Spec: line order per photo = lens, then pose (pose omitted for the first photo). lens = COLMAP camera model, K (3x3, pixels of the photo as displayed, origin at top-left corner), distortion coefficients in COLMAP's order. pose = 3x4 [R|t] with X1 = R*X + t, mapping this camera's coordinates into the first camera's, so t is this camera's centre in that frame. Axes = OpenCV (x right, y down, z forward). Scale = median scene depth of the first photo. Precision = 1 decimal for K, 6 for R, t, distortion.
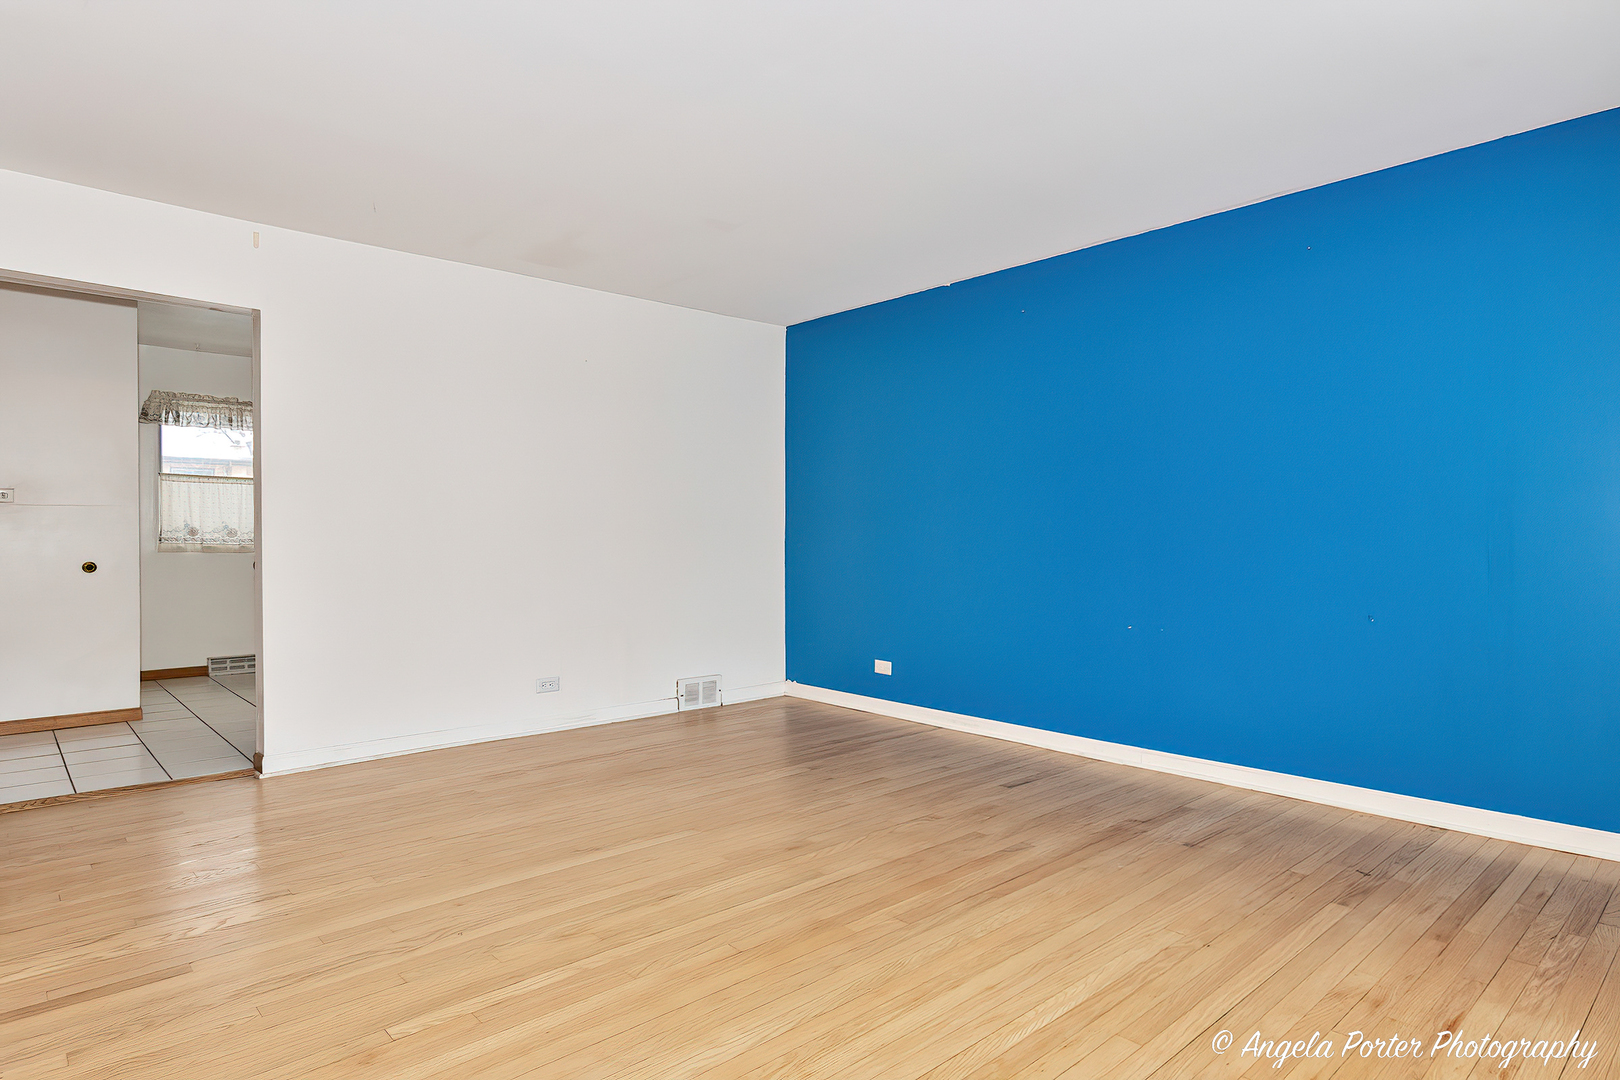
lens RADIAL K [[862.4, 0, 810.0], [0, 862.4, 540.0], [0, 0, 1]] dist [-0.002101, -0.000059]
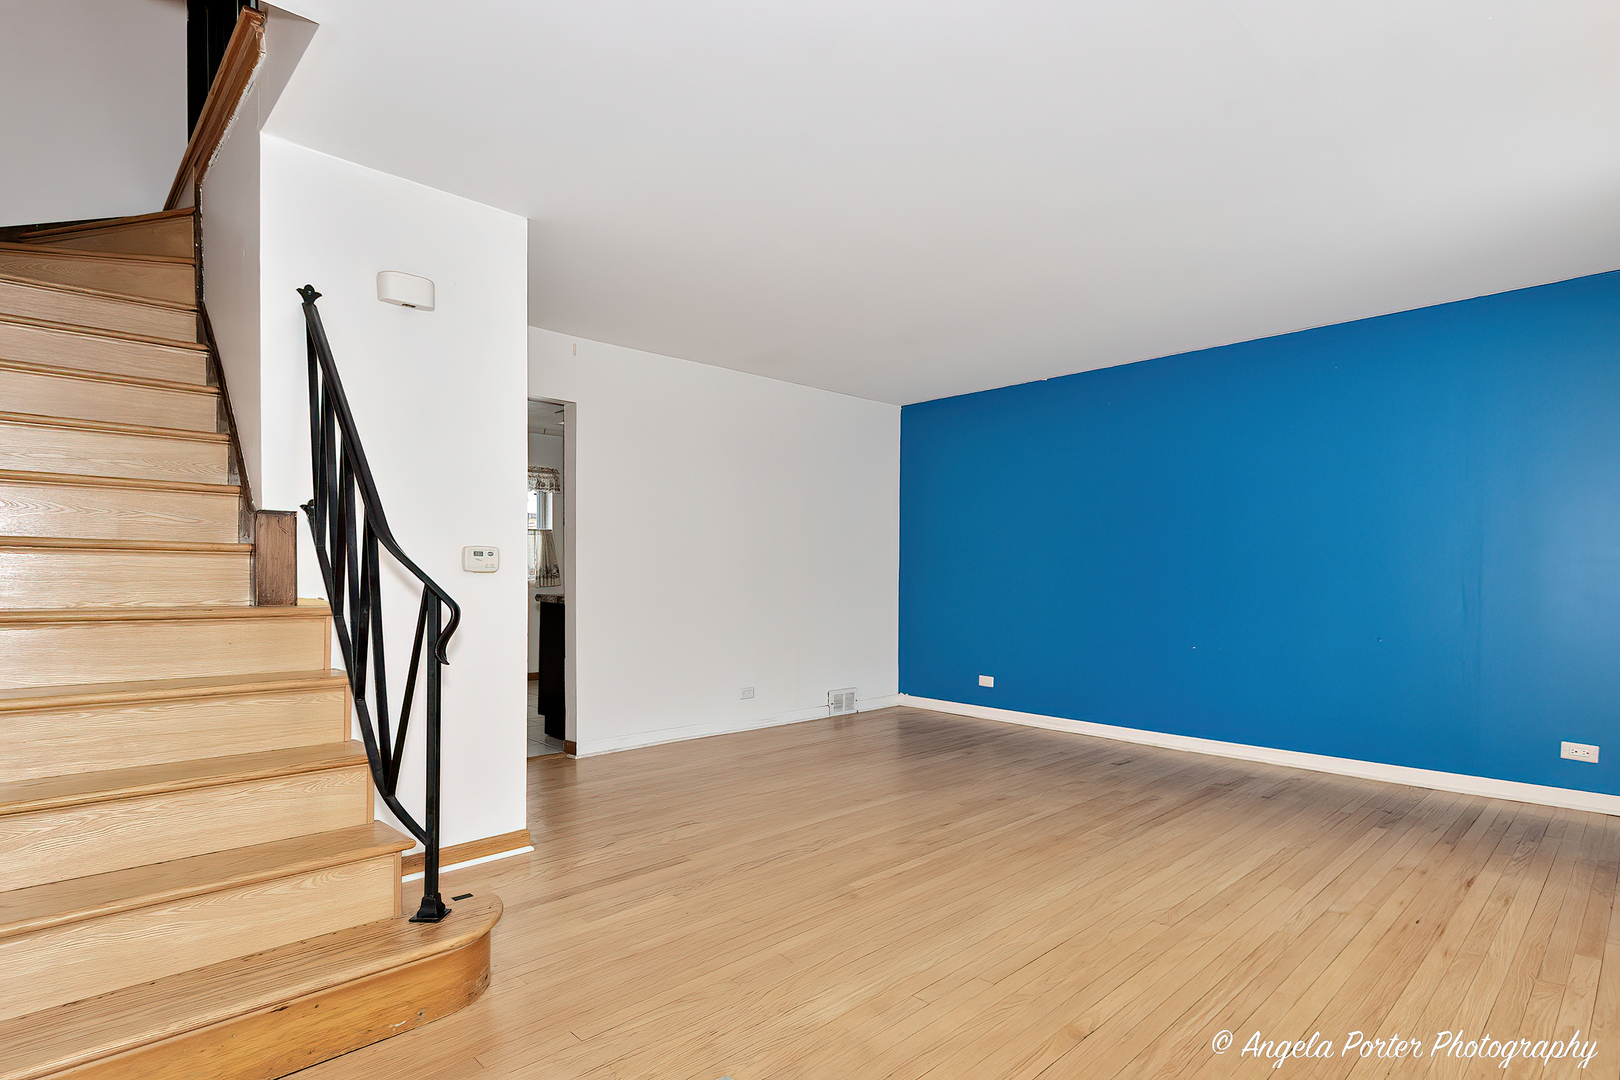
lens RADIAL K [[829.5, 0, 818.0], [0, 829.5, 573.0], [0, 0, 1]] dist [-0.016391, -0.000747]
pose [[0.998588, 0.003064, 0.053028, -0.345730], [-0.002627, 0.999962, -0.008304, 0.002329], [-0.053051, 0.008153, 0.998559, -0.291567]]
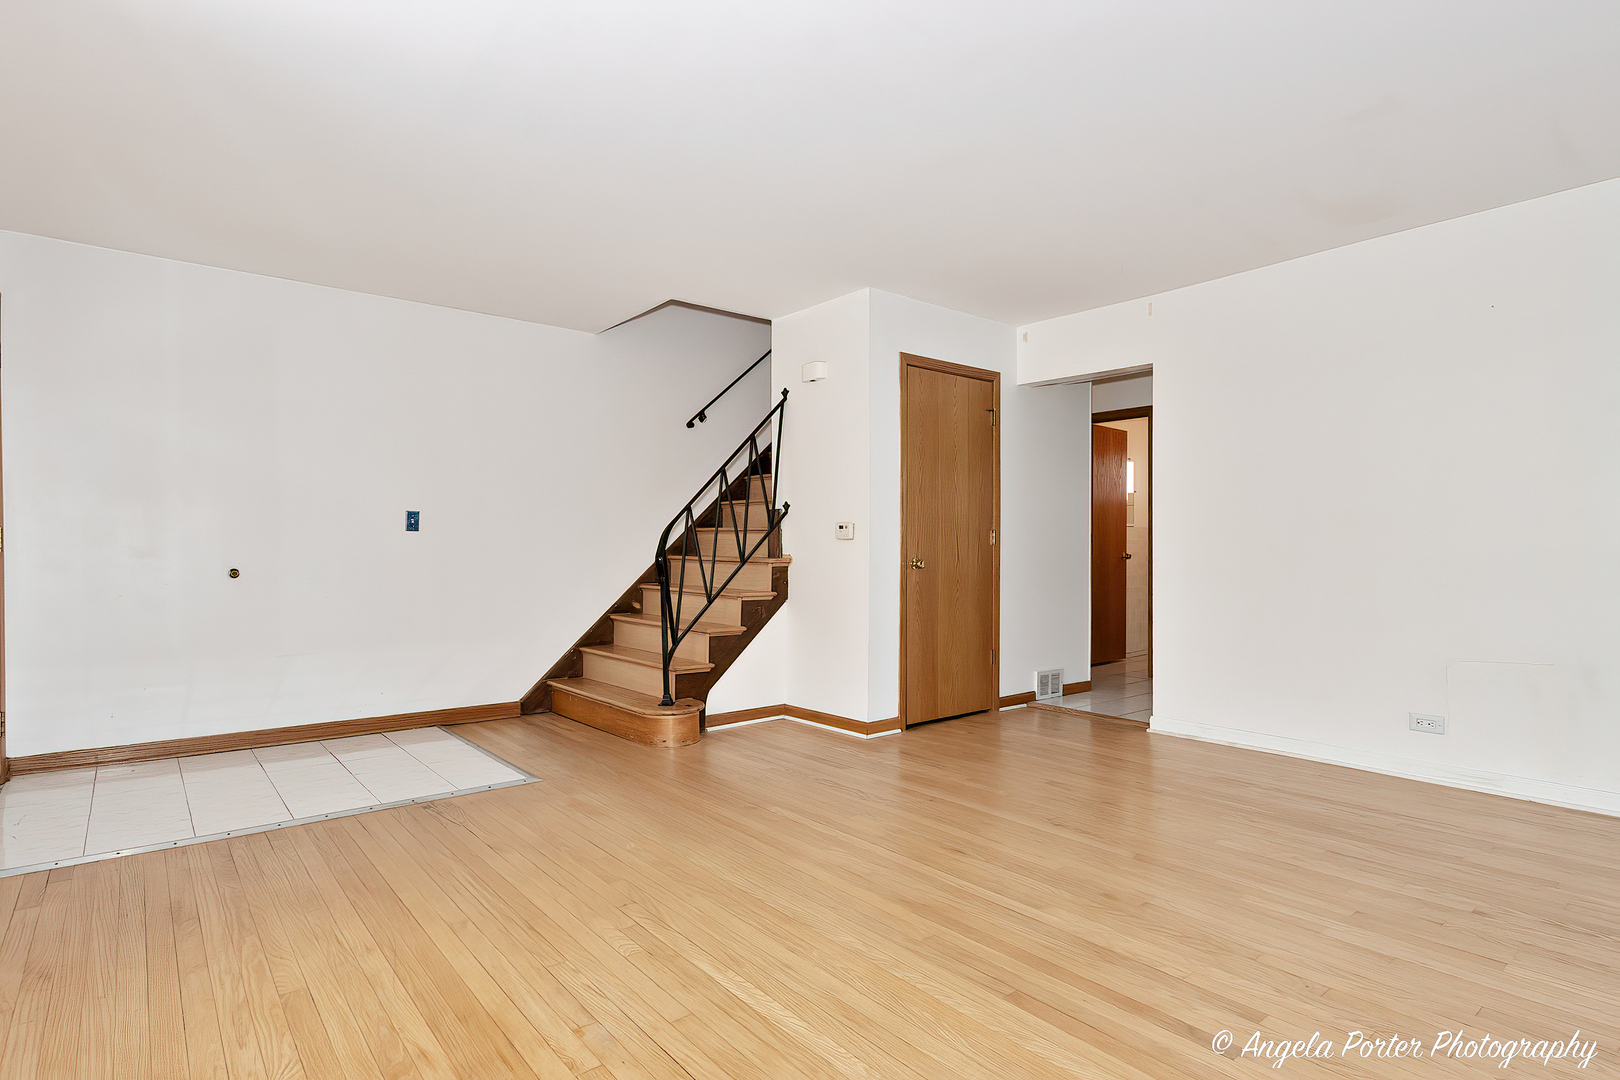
lens RADIAL K [[851.8, 0, 810.0], [0, 851.8, 540.0], [0, 0, 1]] dist [0.000129, 0.000072]
pose [[-0.032245, -0.004139, -0.999471, 0.764548], [-0.006701, 0.999970, -0.003925, 0.002184], [0.999458, 0.006571, -0.032272, 0.647794]]
